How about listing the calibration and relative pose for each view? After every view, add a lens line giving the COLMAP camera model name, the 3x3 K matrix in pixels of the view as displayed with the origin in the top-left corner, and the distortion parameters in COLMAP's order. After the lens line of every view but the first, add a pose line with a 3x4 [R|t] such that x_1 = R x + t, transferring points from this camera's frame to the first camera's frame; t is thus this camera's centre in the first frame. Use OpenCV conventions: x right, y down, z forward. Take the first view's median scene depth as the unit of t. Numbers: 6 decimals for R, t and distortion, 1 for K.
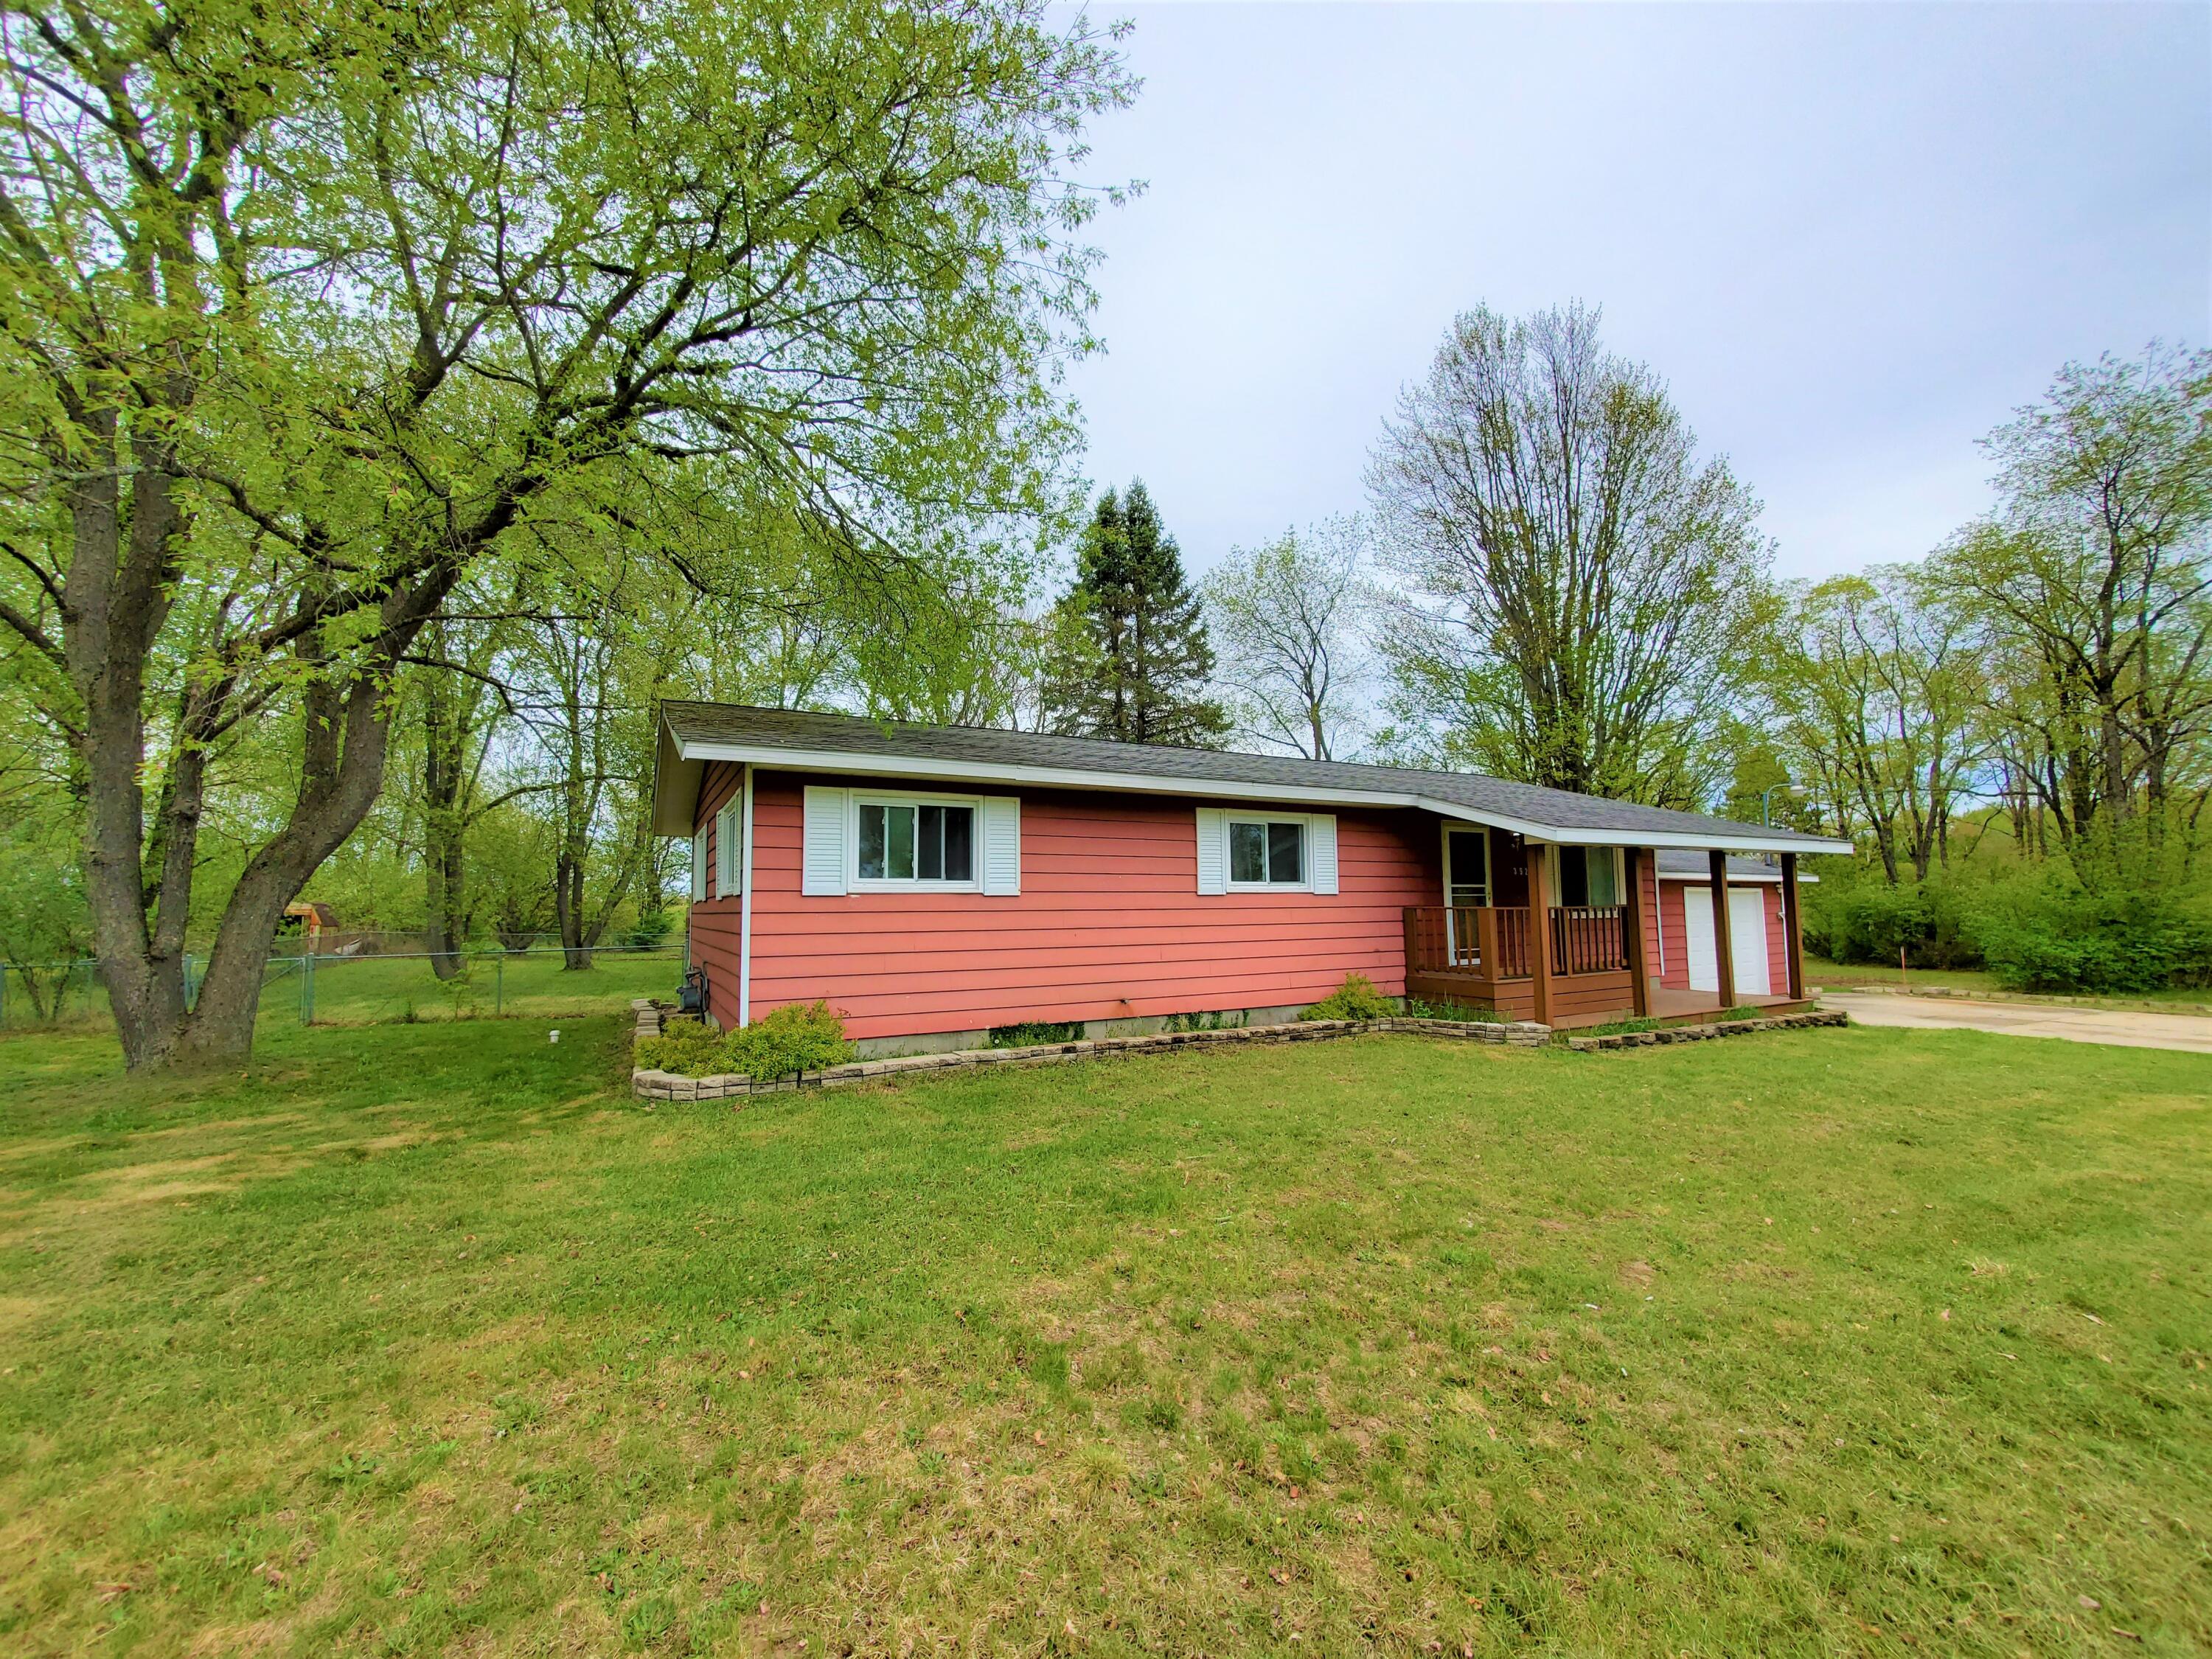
lens RADIAL K [[886.3, 0, 1106.5], [0, 886.3, 838.1], [0, 0, 1]] dist [0.003032, -0.001587]
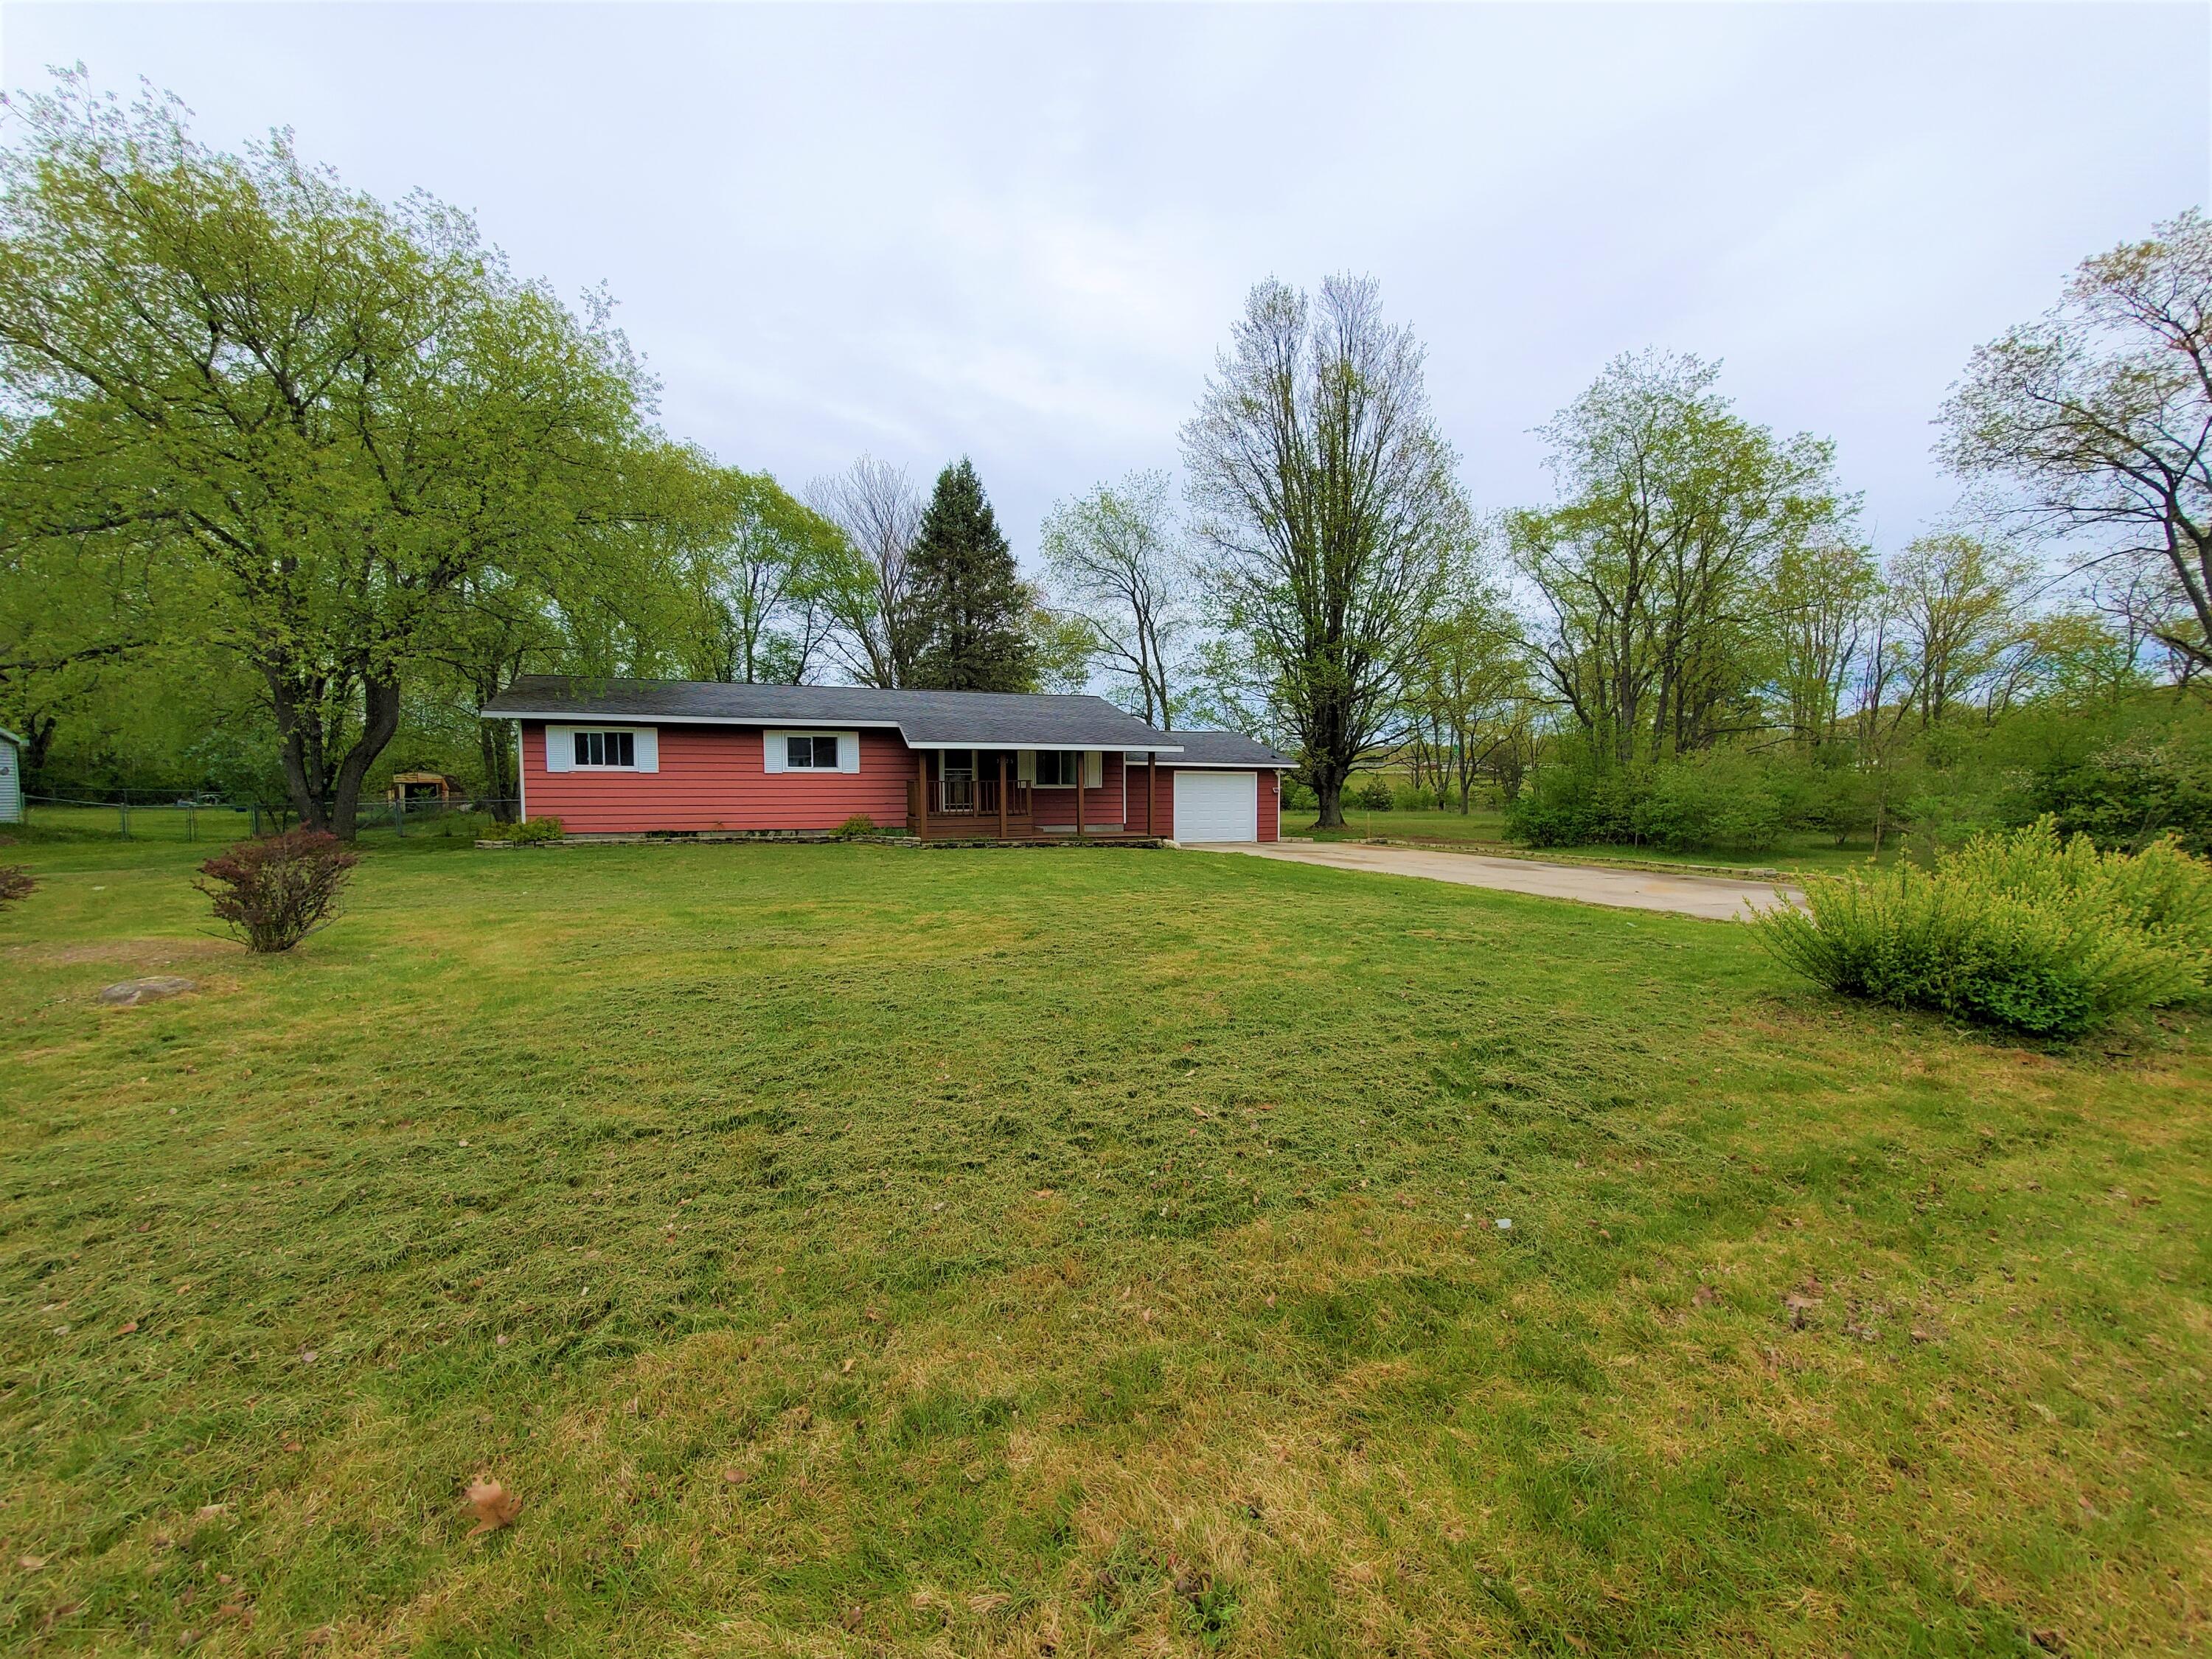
lens RADIAL K [[886.3, 0, 1112.5], [0, 886.3, 847.4], [0, 0, 1]] dist [0.003032, -0.001587]
pose [[0.991868, 0.017723, -0.126031, 1.109307], [0.000869, 0.989291, 0.145957, -0.061899], [0.127268, -0.144880, 0.981230, -0.890179]]
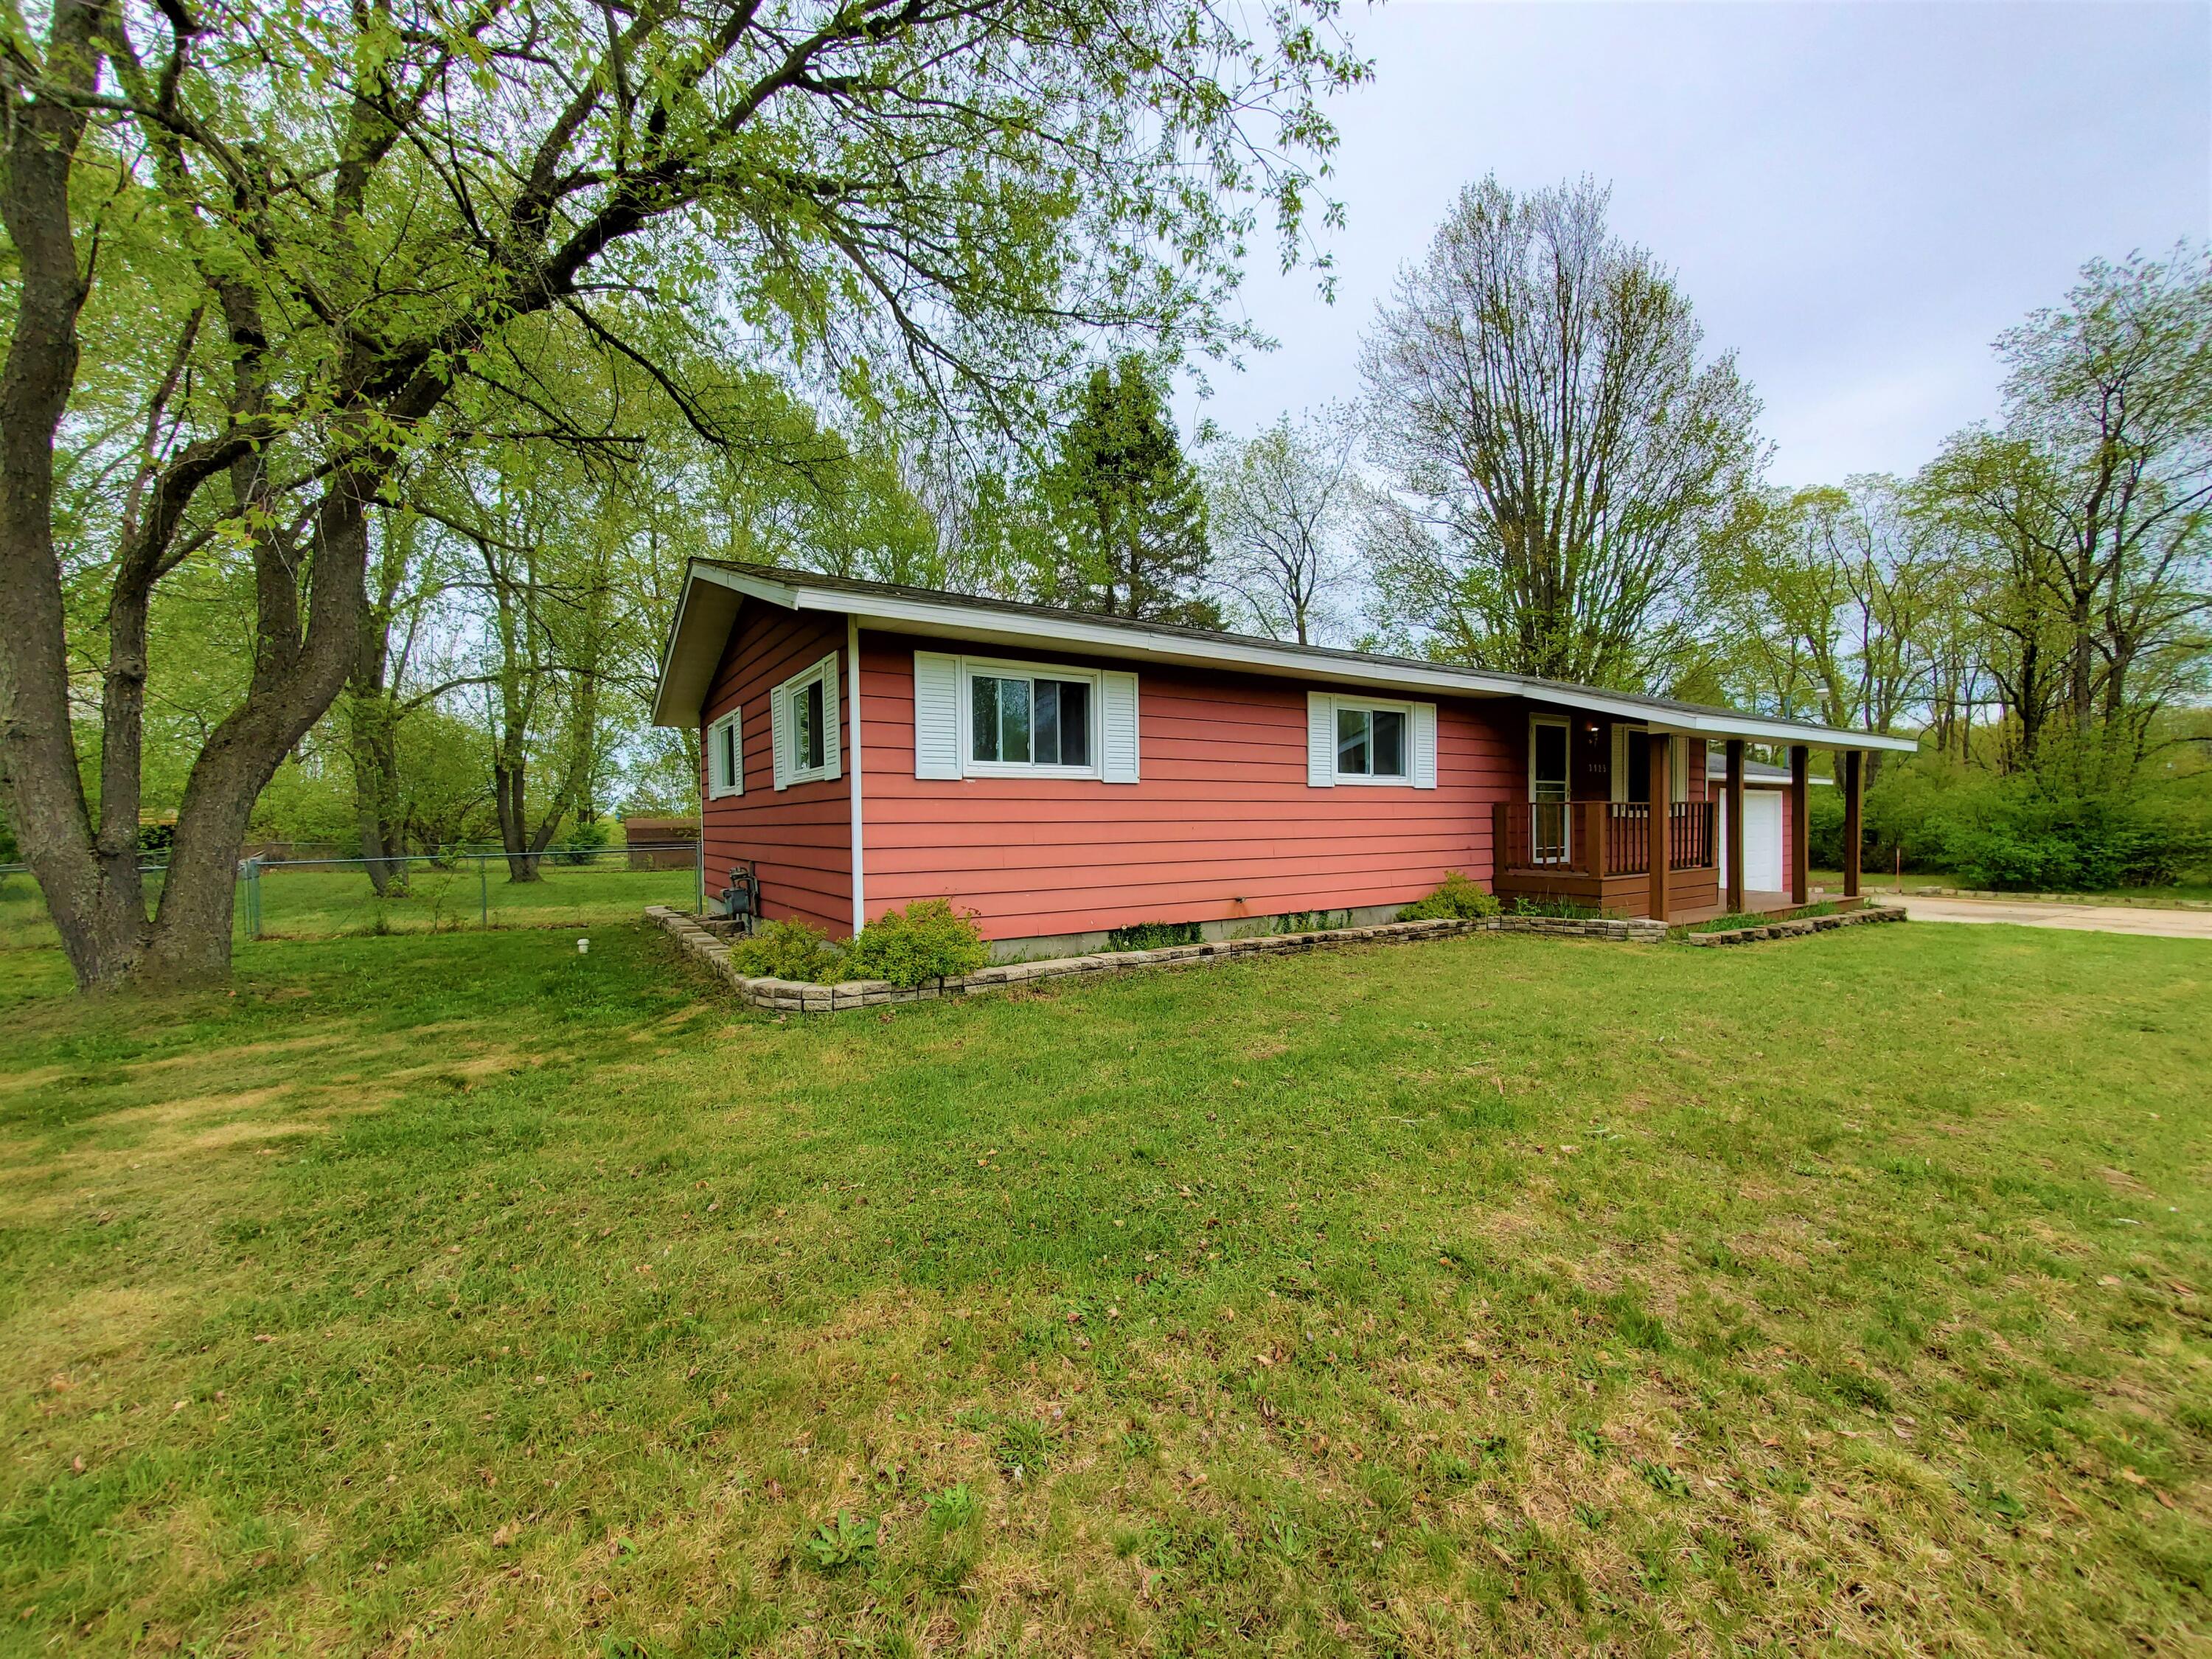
lens RADIAL K [[886.3, 0, 1109.2], [0, 886.3, 839.3], [0, 0, 1]] dist [0.003032, -0.001587]
pose [[0.996590, -0.002387, 0.082477, -0.172021], [-0.005668, 0.995240, 0.097286, 0.028813], [-0.082317, -0.097421, 0.991833, 0.091527]]
